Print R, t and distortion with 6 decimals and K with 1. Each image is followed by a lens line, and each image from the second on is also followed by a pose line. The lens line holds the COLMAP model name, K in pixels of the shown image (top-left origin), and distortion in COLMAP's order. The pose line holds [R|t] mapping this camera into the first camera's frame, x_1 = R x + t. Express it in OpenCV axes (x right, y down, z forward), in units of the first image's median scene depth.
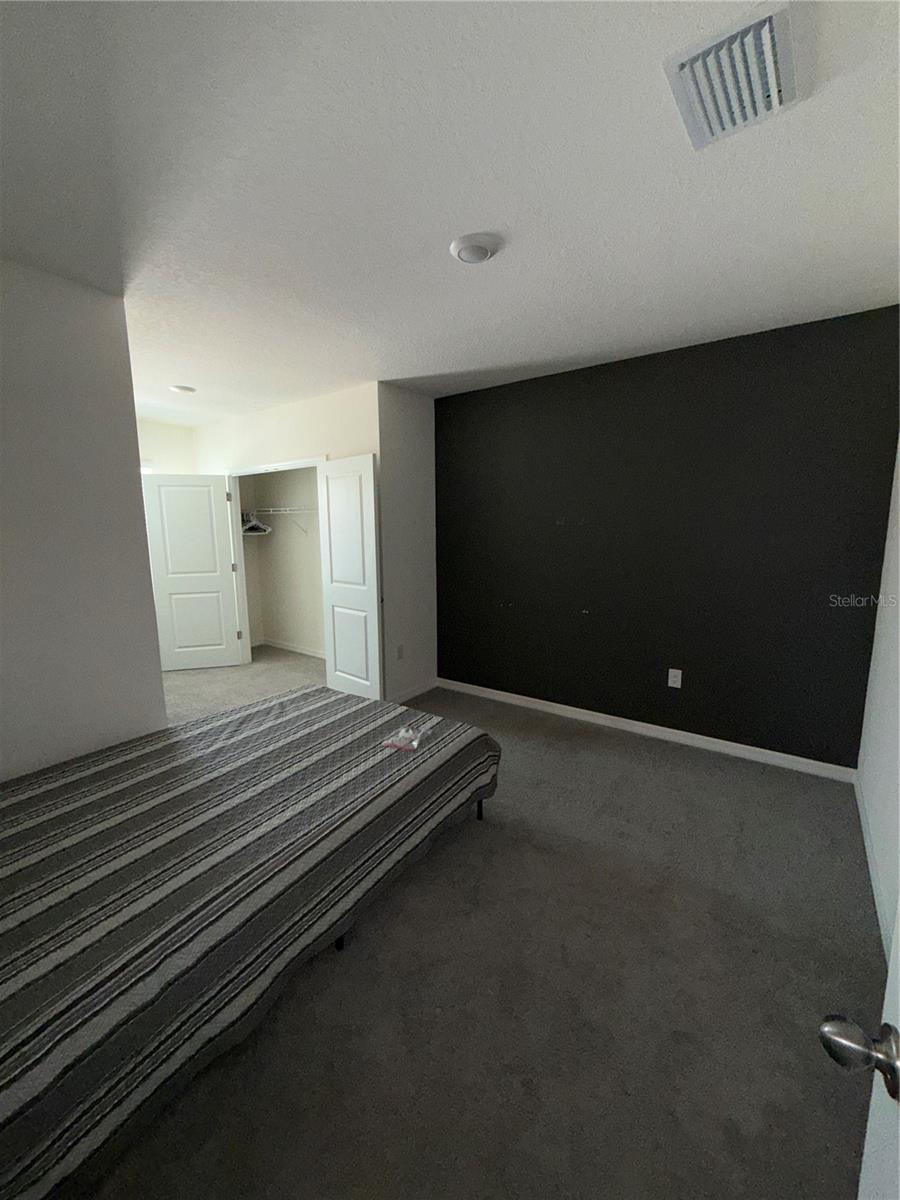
lens RADIAL K [[479.2, 0, 450.7], [0, 479.2, 593.3], [0, 0, 1]] dist [0.000254, -0.000239]
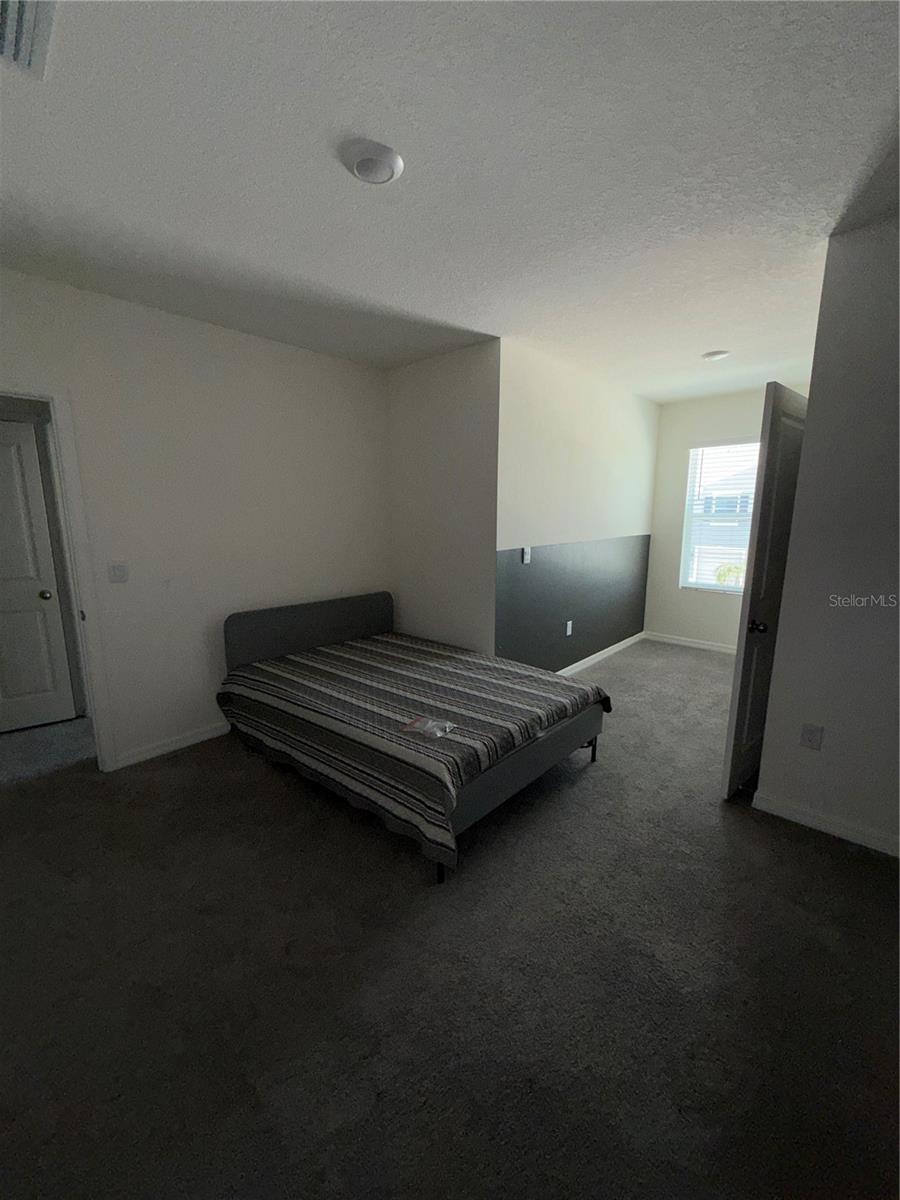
lens RADIAL K [[479.2, 0, 453.3], [0, 479.2, 601.8], [0, 0, 1]] dist [0.000254, -0.000239]
pose [[-0.116492, 0.200451, -0.972753, 0.777720], [-0.131520, 0.967683, 0.215157, -0.158411], [0.984445, 0.153000, -0.086364, 1.056058]]
